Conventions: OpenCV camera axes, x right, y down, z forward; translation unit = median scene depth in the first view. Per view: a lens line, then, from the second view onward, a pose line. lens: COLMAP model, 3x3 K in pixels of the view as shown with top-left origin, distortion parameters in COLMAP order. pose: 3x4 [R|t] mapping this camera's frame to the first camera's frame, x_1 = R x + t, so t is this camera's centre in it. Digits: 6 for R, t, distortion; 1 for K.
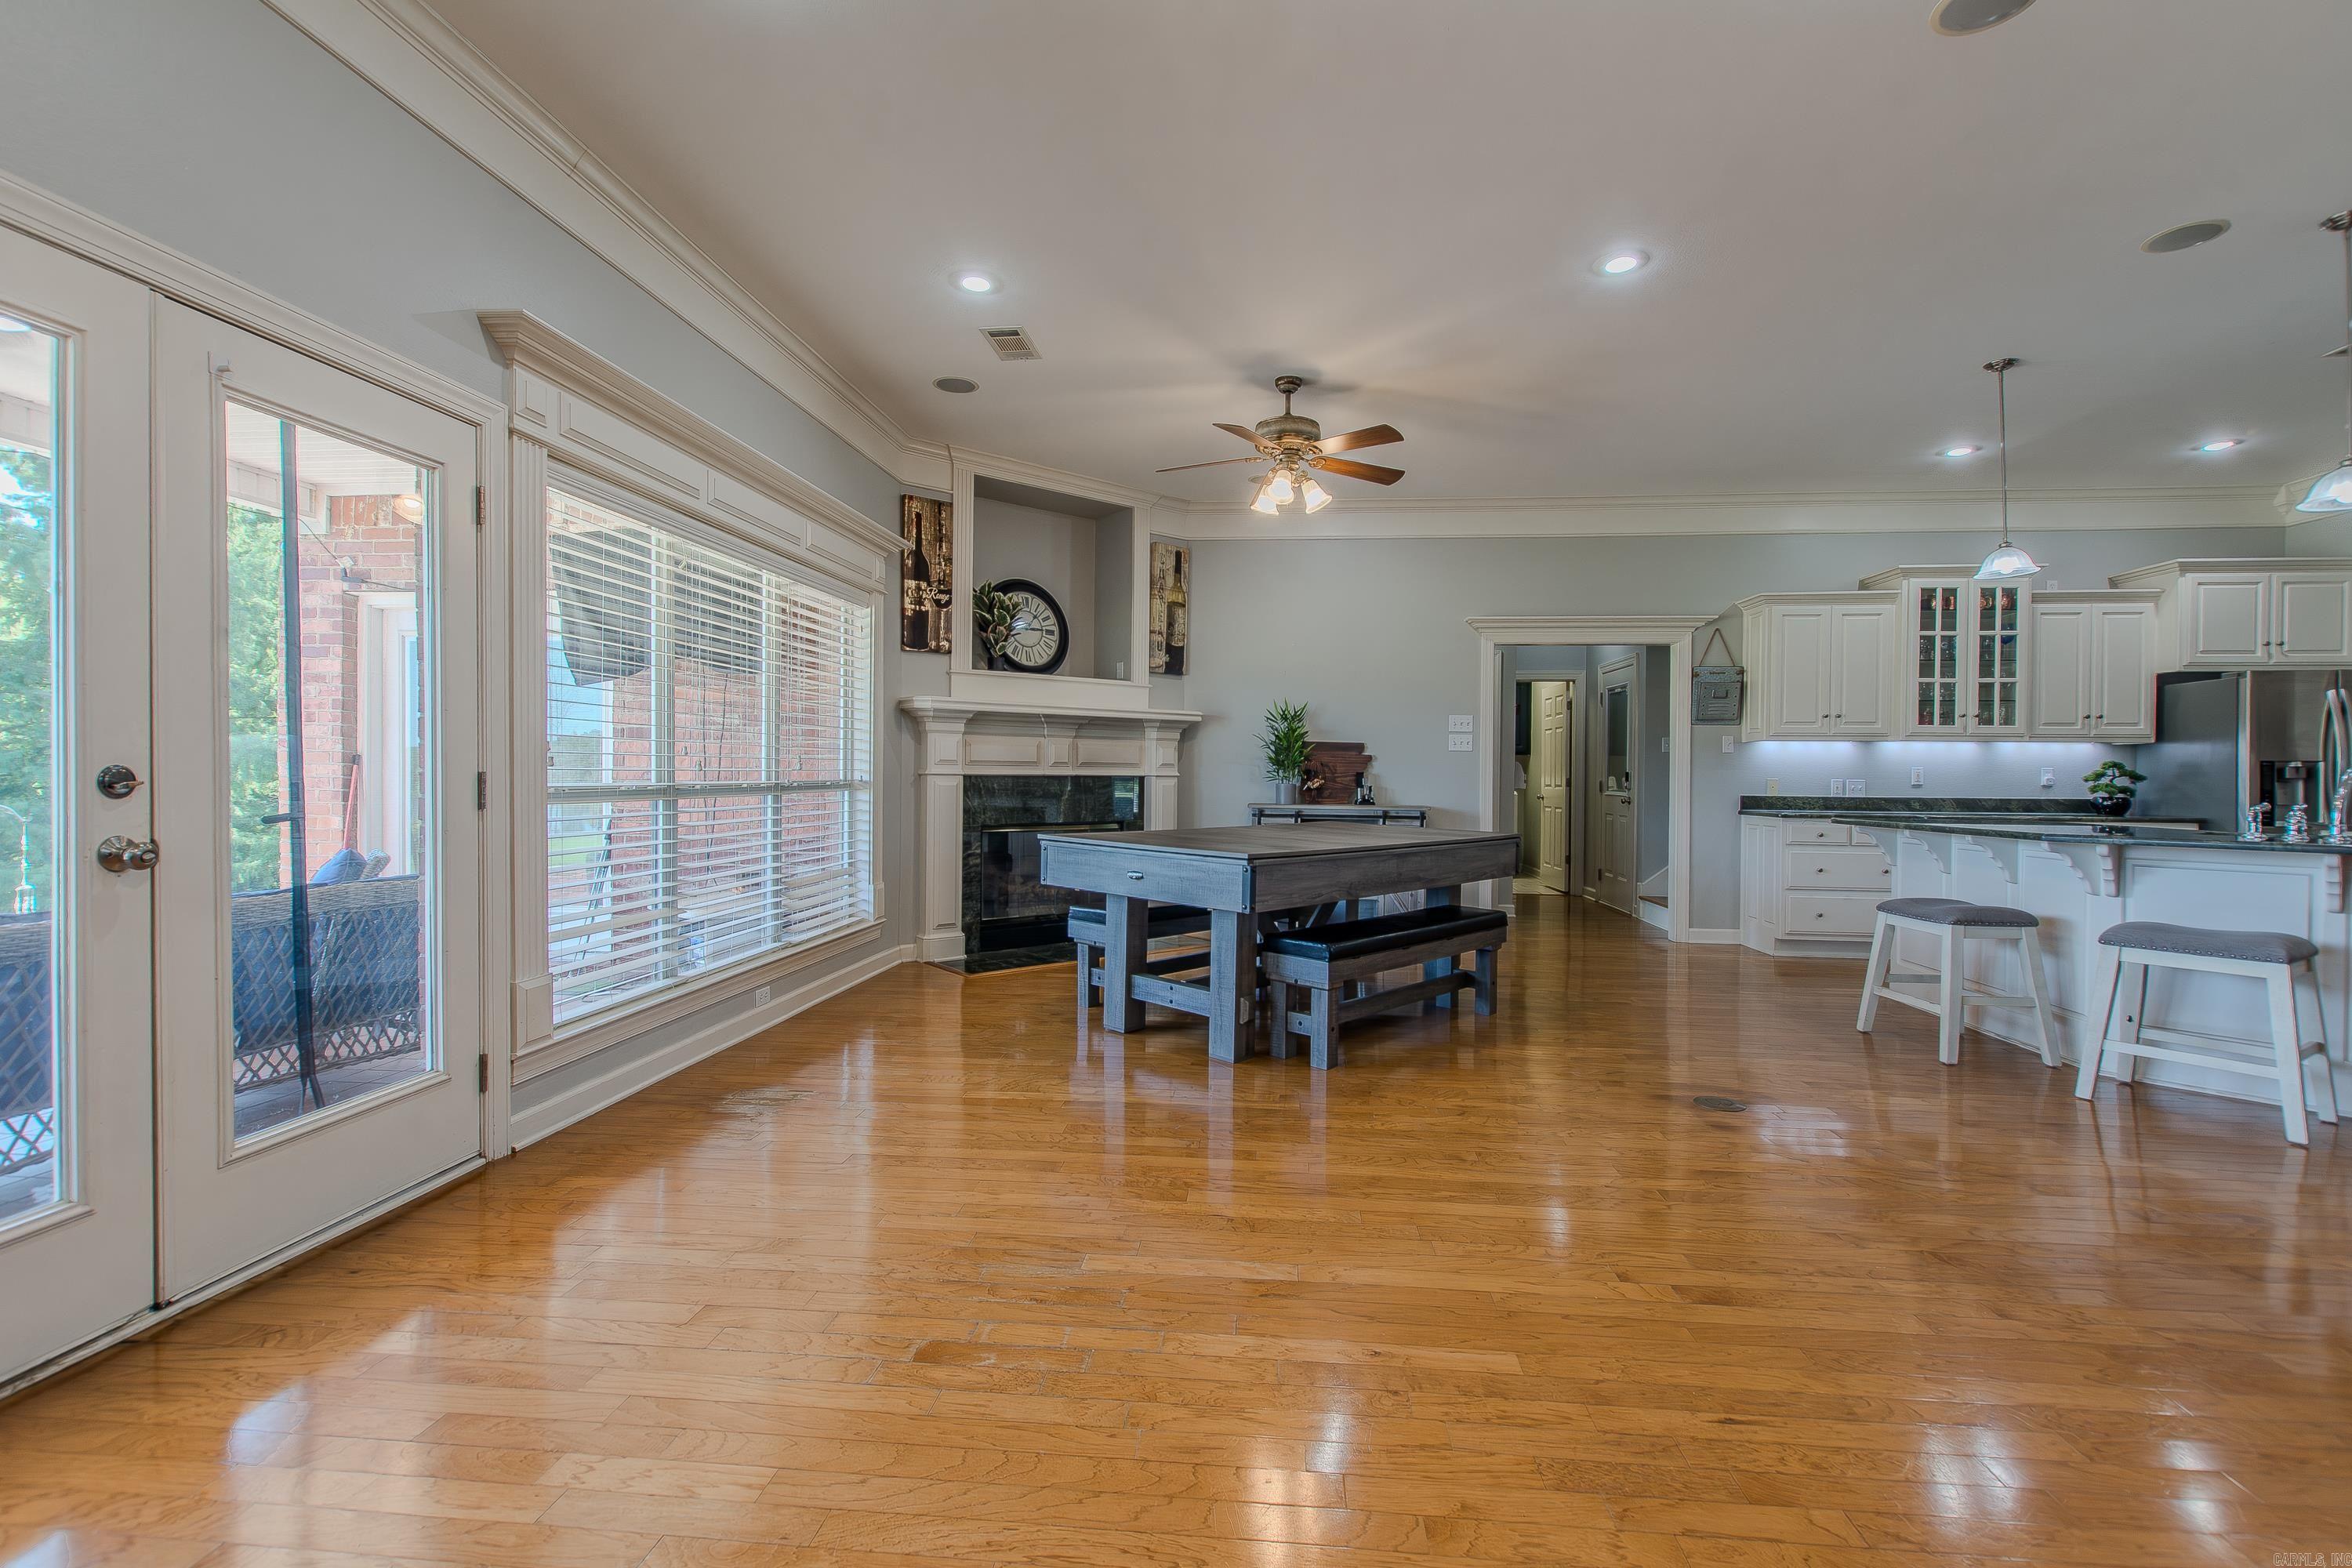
lens RADIAL K [[1020.3, 0, 1182.4], [0, 1020.3, 781.8], [0, 0, 1]] dist [0.004649, -0.002636]
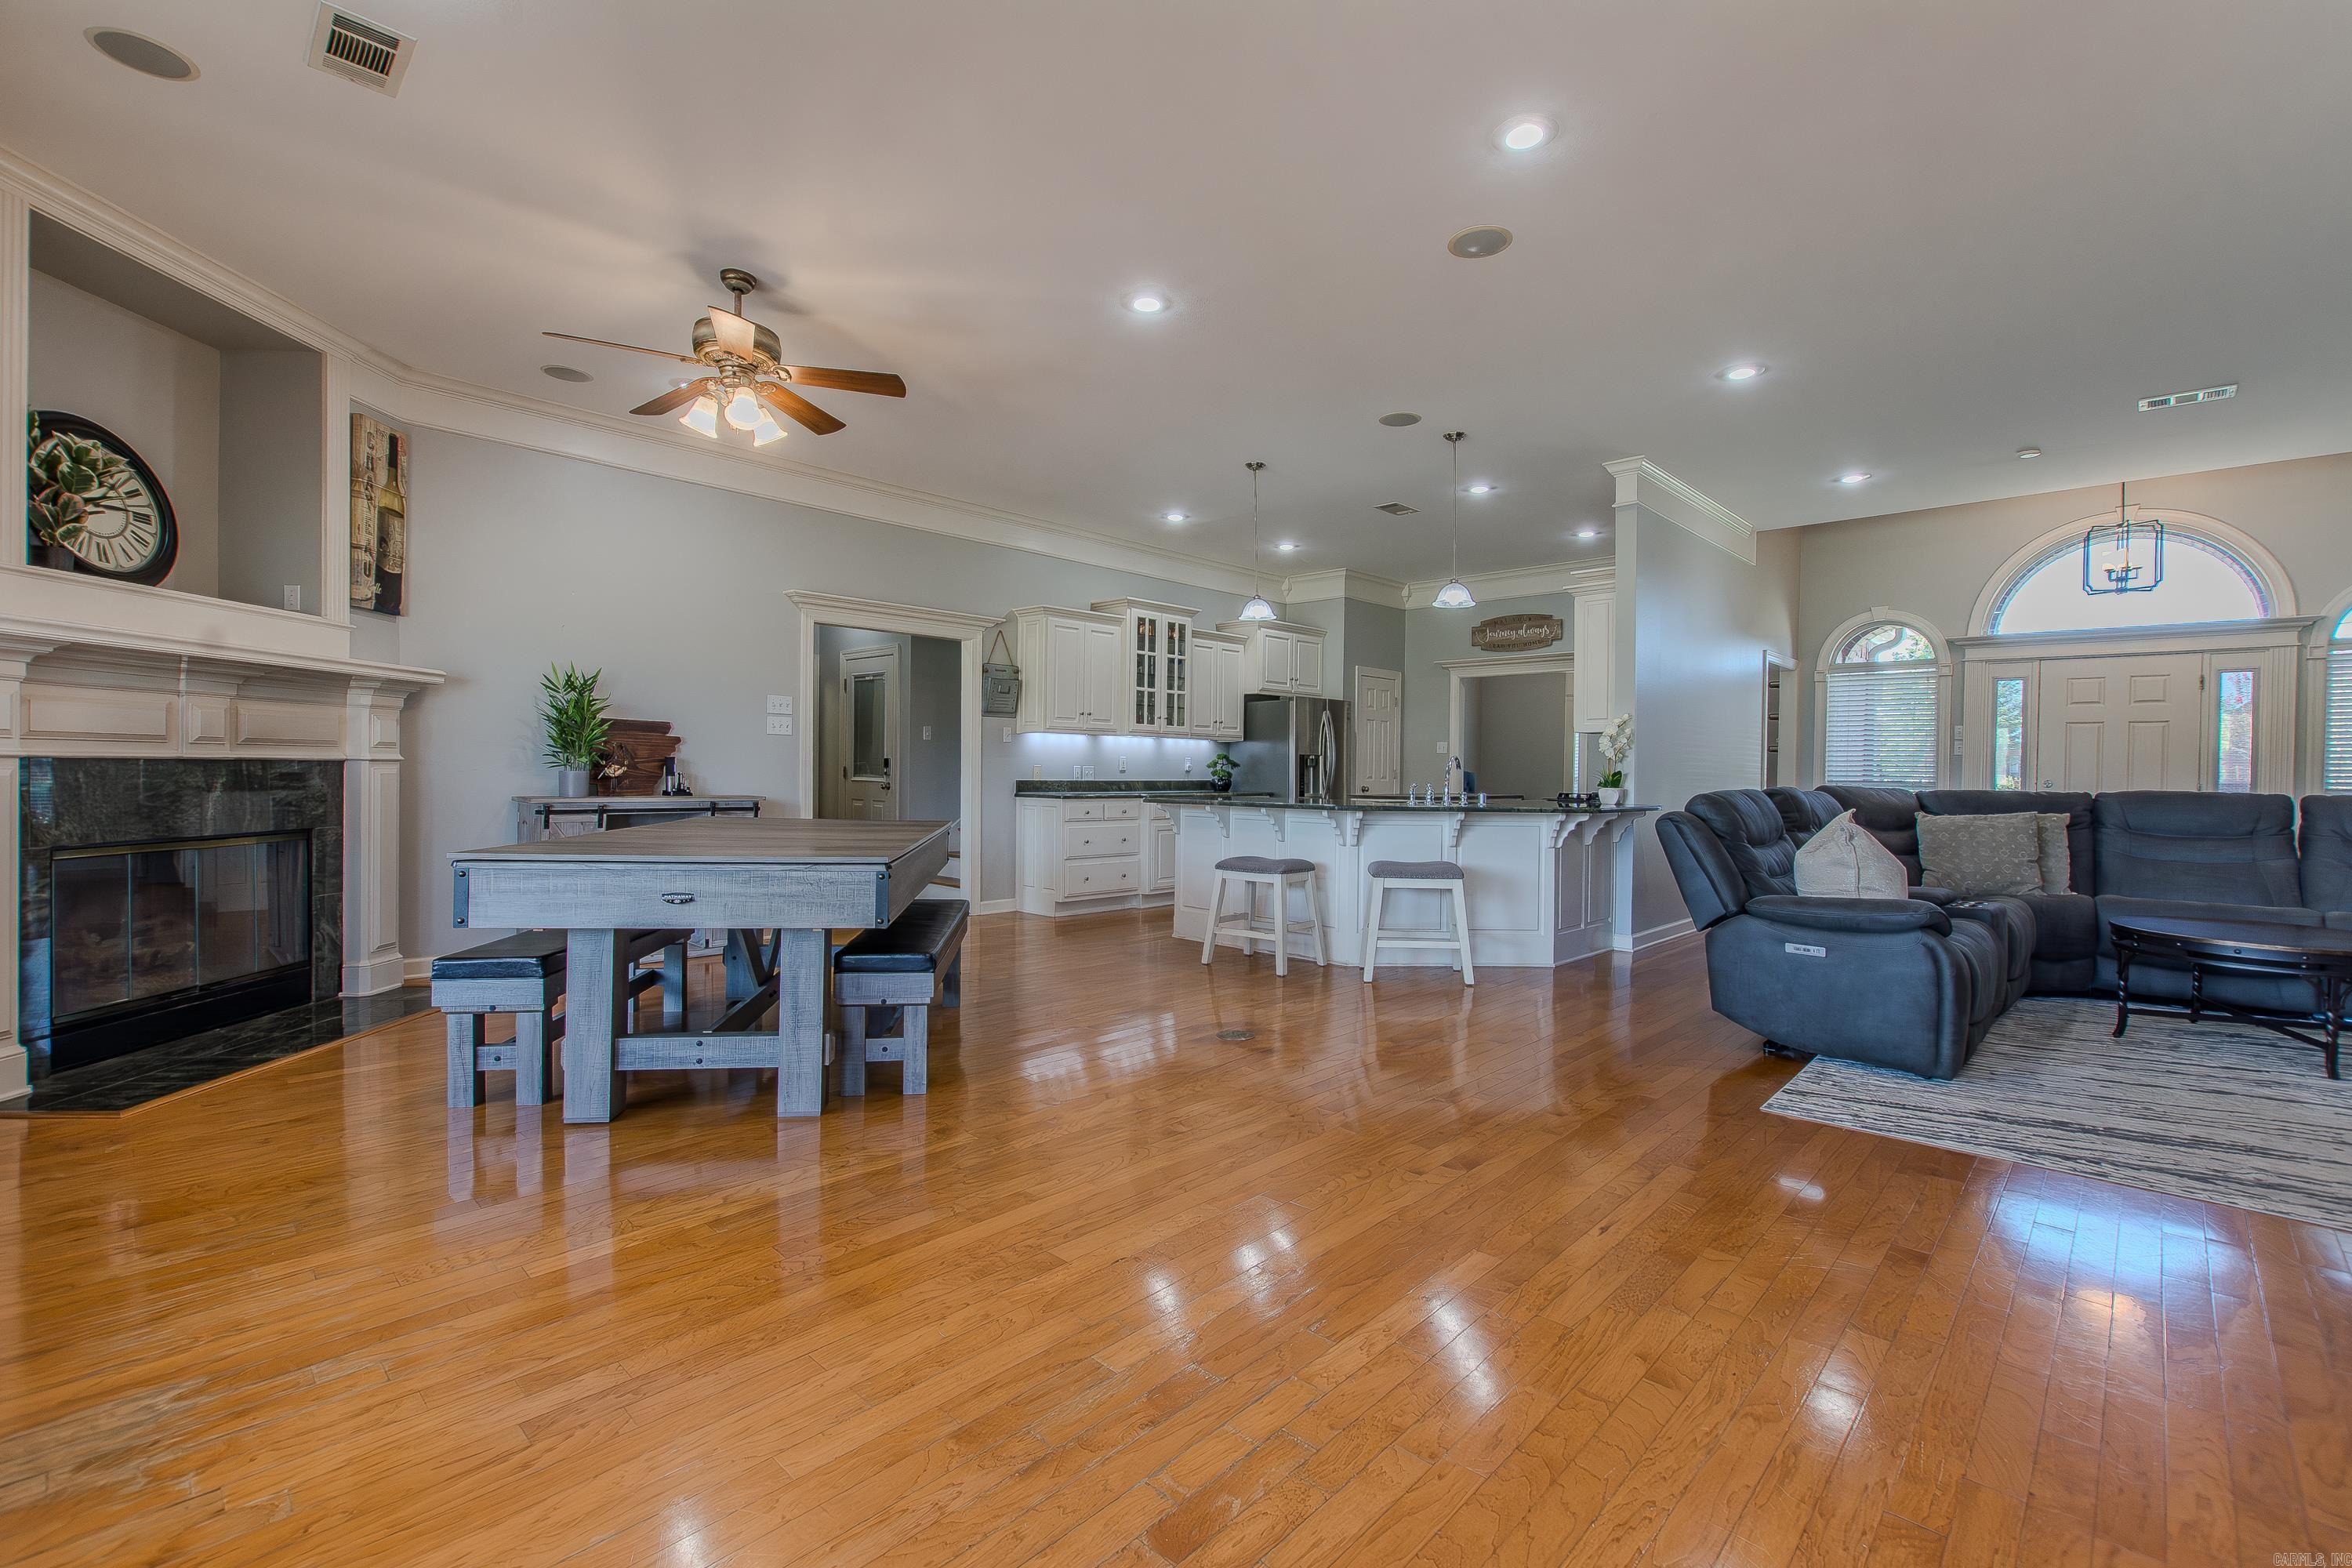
lens RADIAL K [[1020.3, 0, 1189.4], [0, 1020.3, 783.6], [0, 0, 1]] dist [0.004649, -0.002636]
pose [[0.611375, -0.012871, 0.791236, -0.255765], [-0.001311, 0.999850, 0.017278, -0.002950], [-0.791340, -0.011601, 0.611266, 0.167322]]
